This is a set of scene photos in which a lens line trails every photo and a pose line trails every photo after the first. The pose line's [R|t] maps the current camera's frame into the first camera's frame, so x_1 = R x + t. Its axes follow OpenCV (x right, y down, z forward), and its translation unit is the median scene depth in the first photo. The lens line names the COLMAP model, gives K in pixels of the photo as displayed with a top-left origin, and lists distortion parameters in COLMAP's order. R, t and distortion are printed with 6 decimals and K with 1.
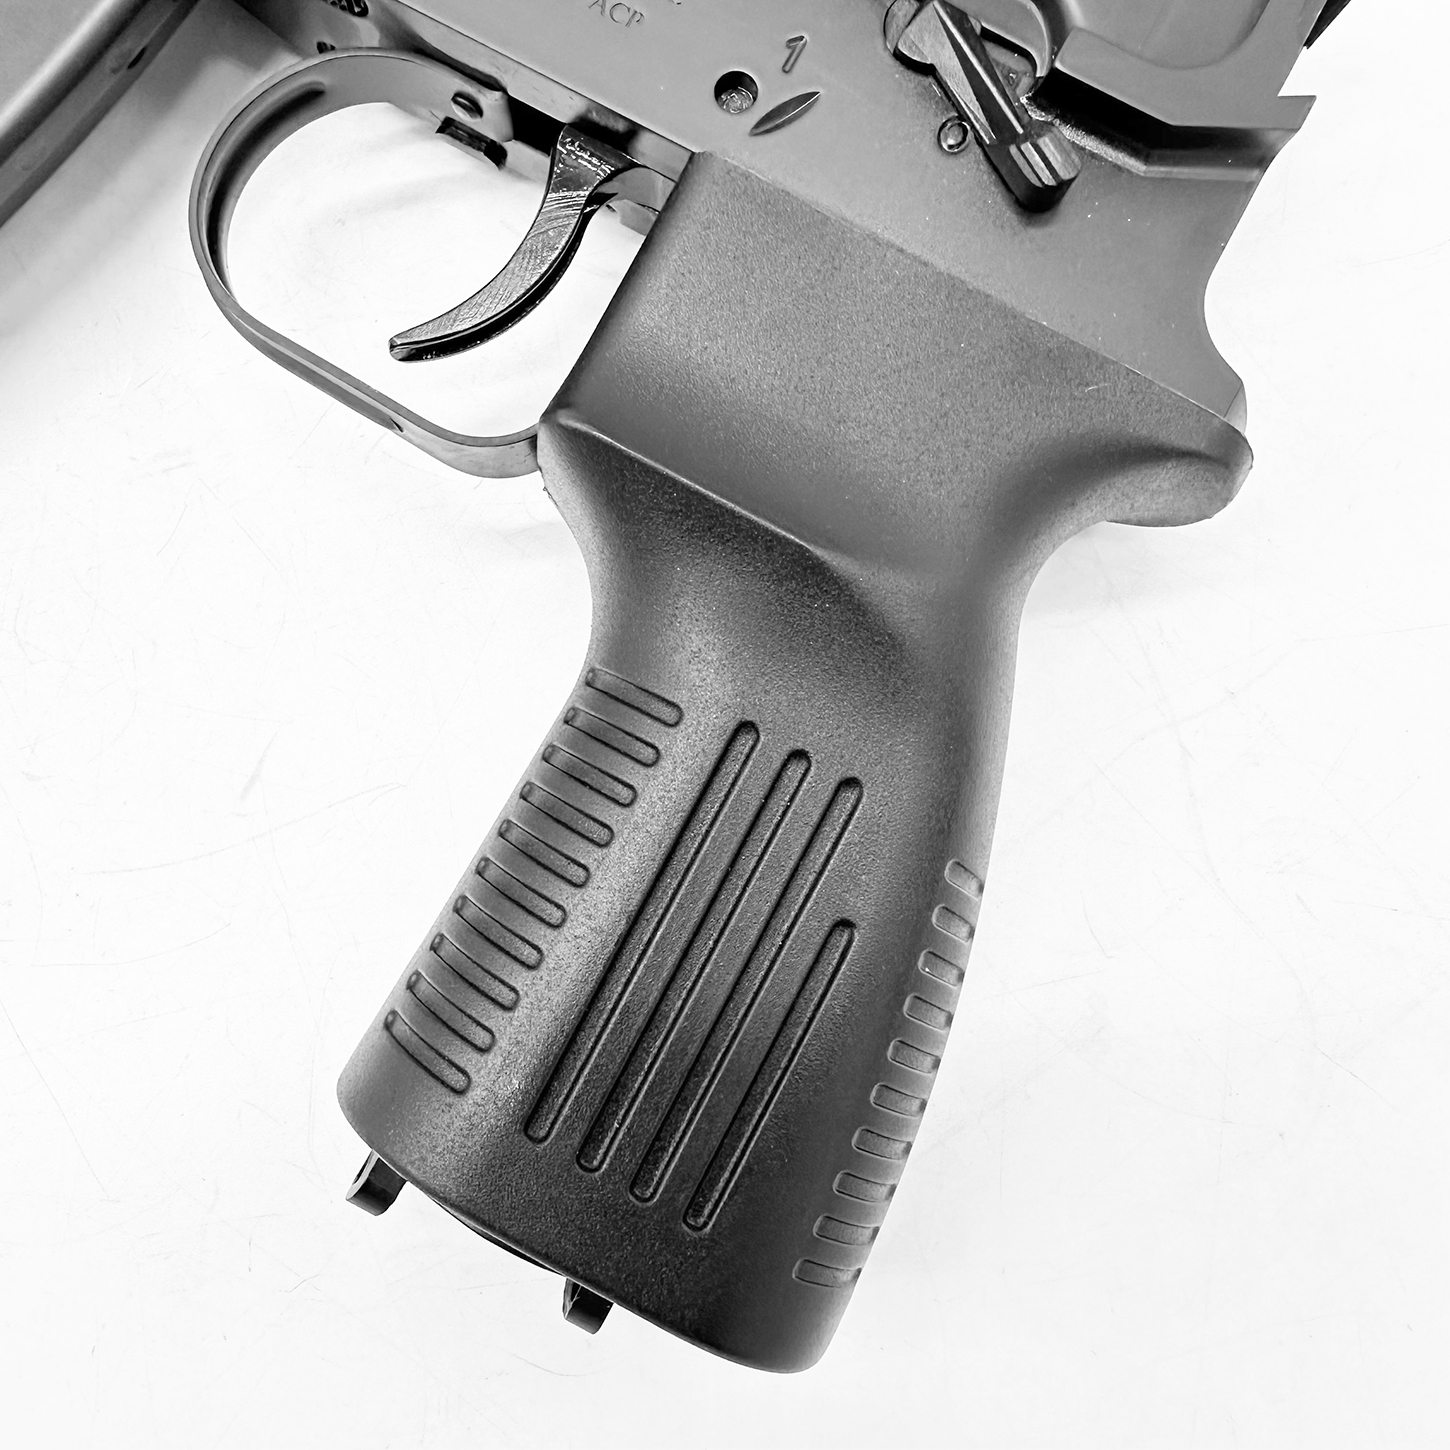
lens RADIAL K [[1365.3, 0, 594.1], [0, 1365.3, 655.7], [0, 0, 1]] dist [0.008917, 0.005941]
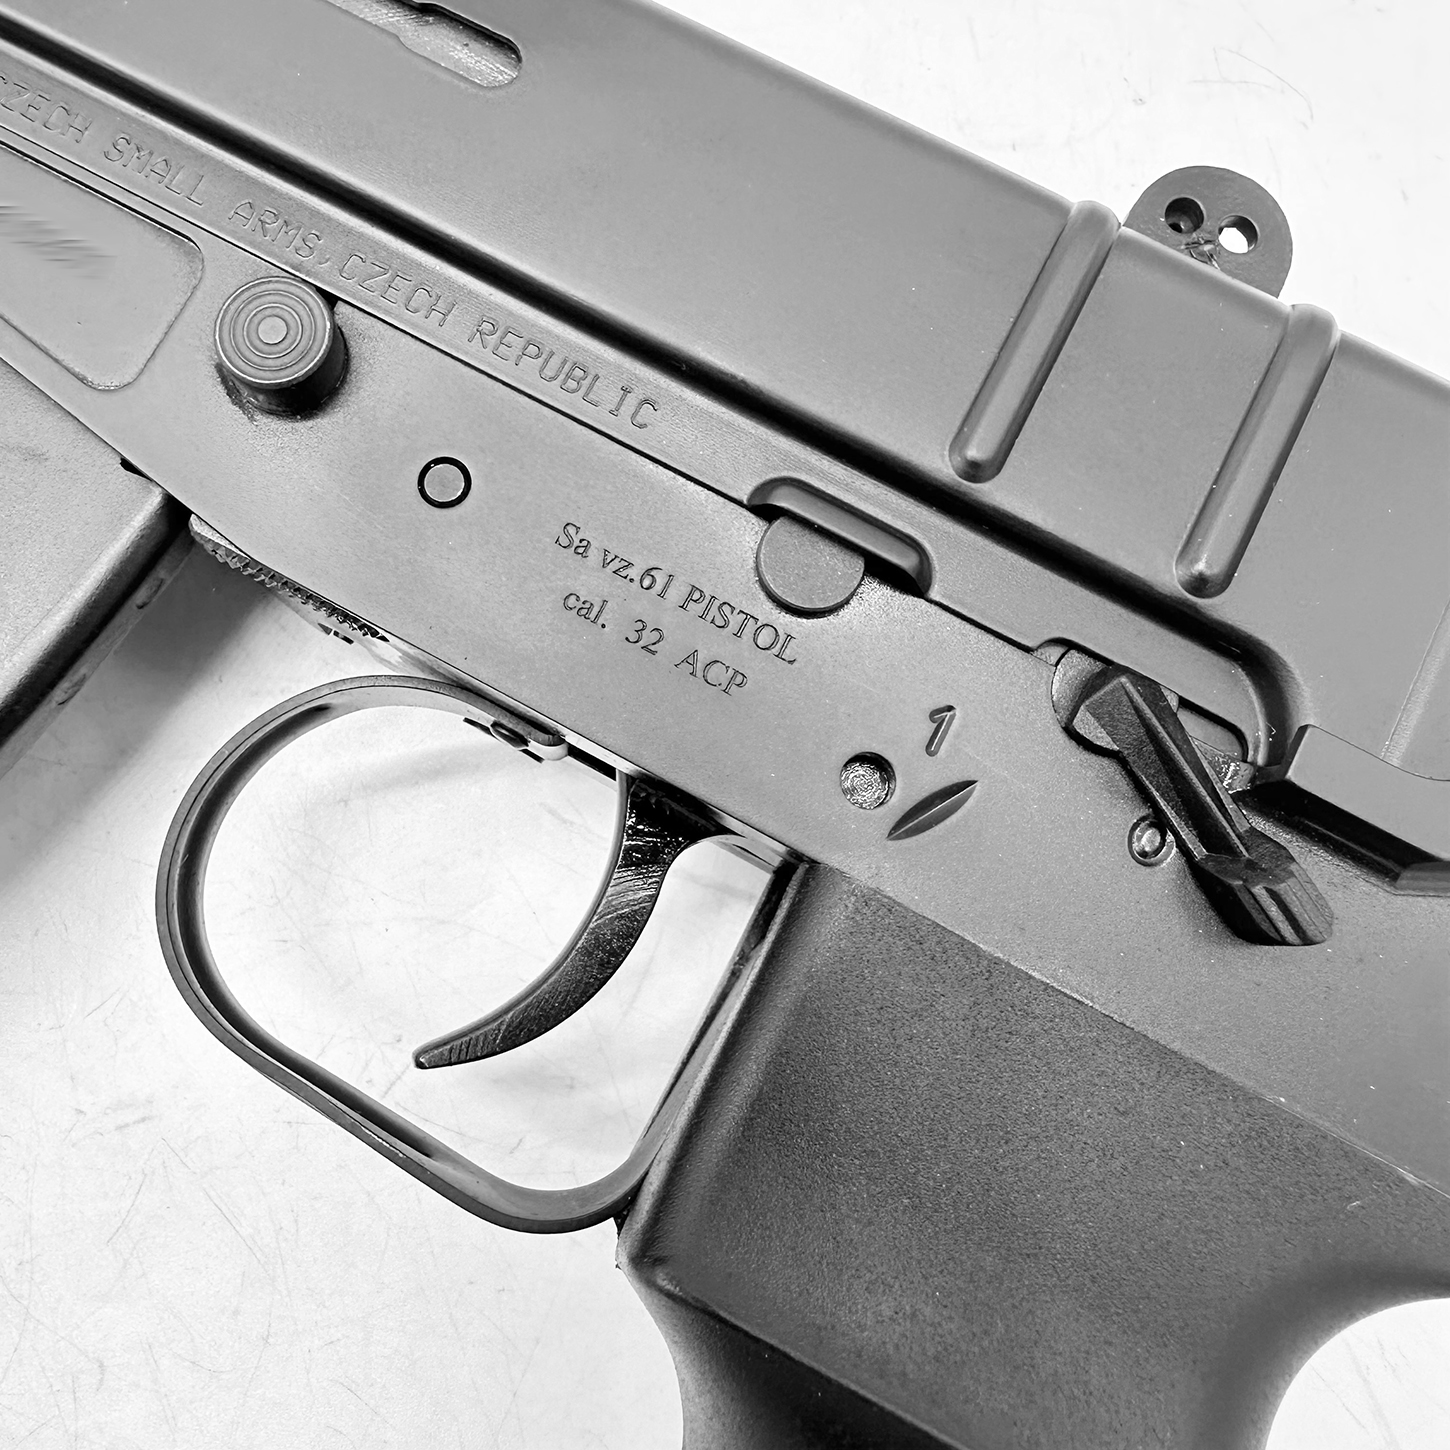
lens RADIAL K [[1374.0, 0, 607.1], [0, 1374.0, 664.3], [0, 0, 1]] dist [-0.011708, 0.001050]
pose [[0.999410, -0.007751, 0.033455, -0.071783], [0.010427, 0.996696, -0.080550, -0.427745], [-0.032720, 0.080852, 0.996189, 0.230199]]
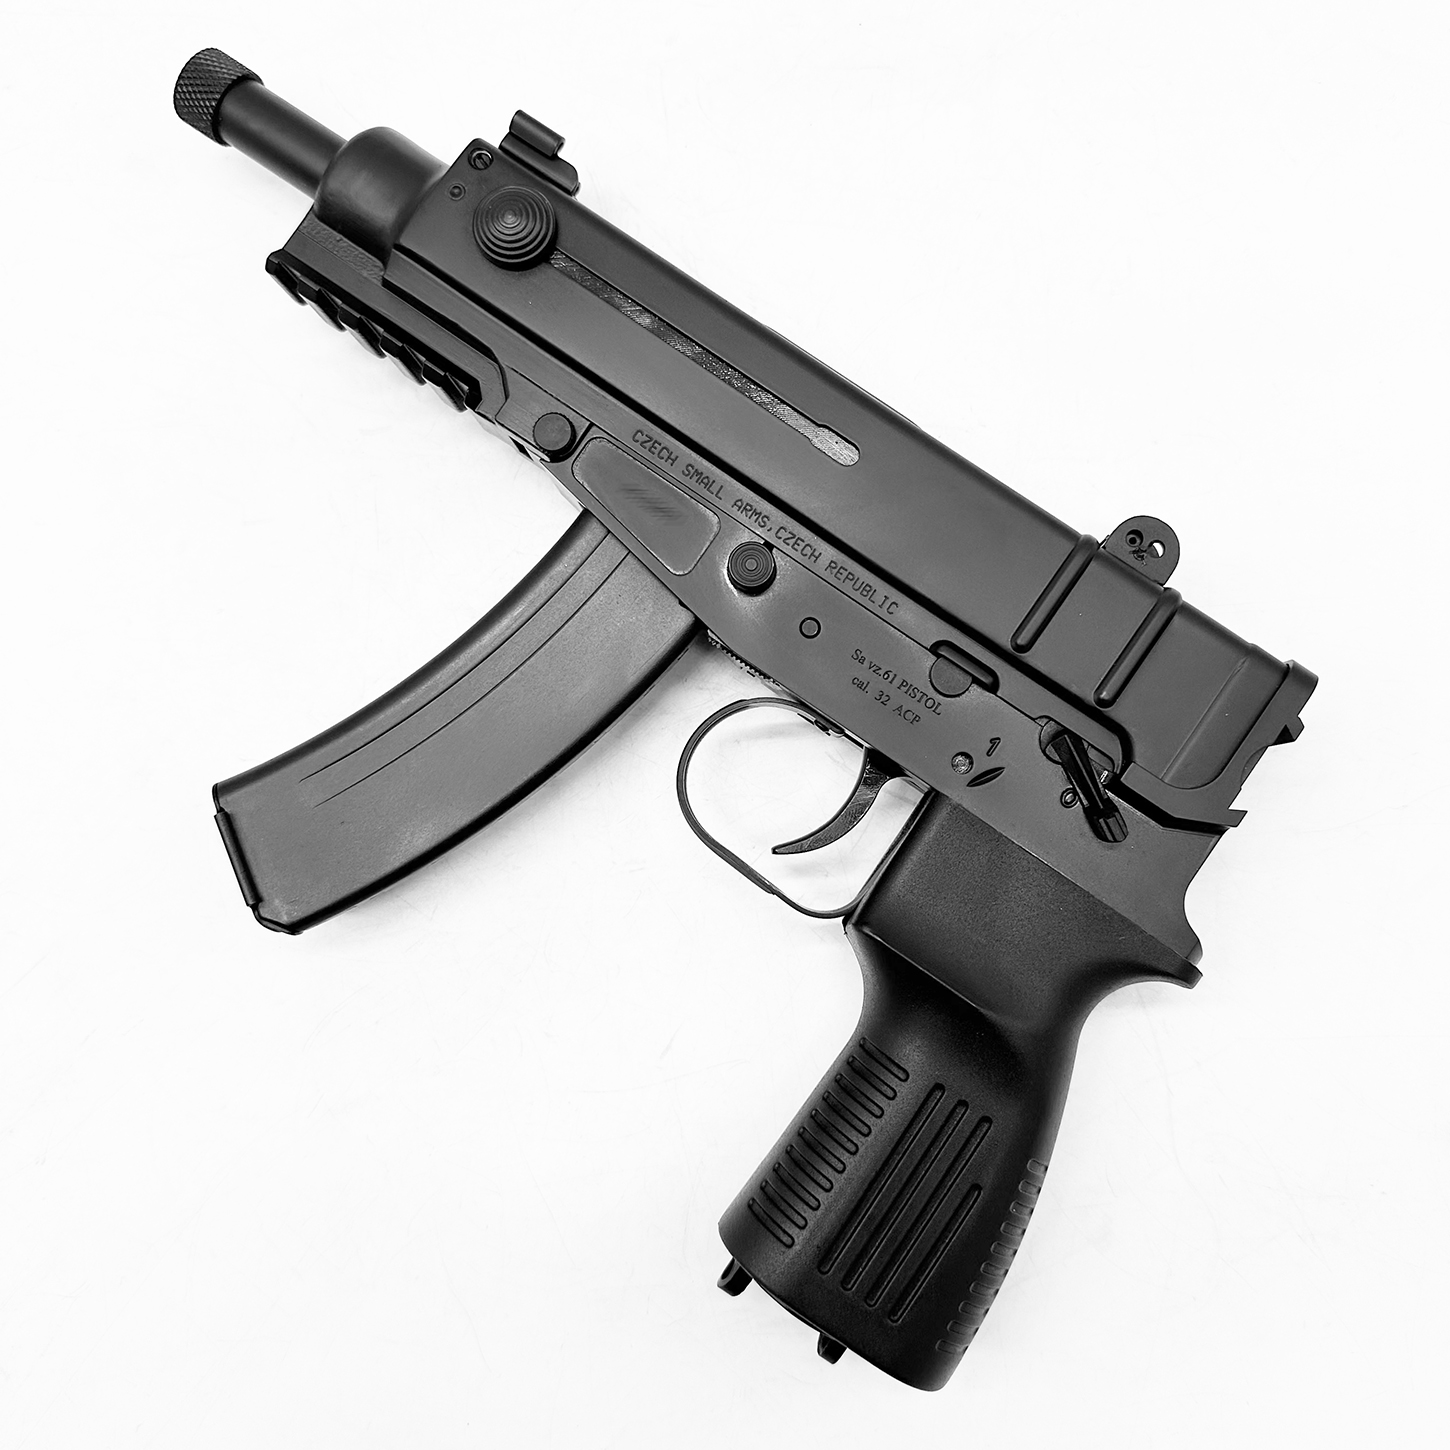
lens RADIAL K [[1387.5, 0, 725.0], [0, 1387.5, 725.0], [0, 0, 1]] dist [0.116670, -0.258314]
pose [[0.995275, 0.094771, -0.021124, -0.212844], [-0.093905, 0.994824, 0.038821, -0.528478], [0.024694, -0.036654, 0.999023, -1.084696]]
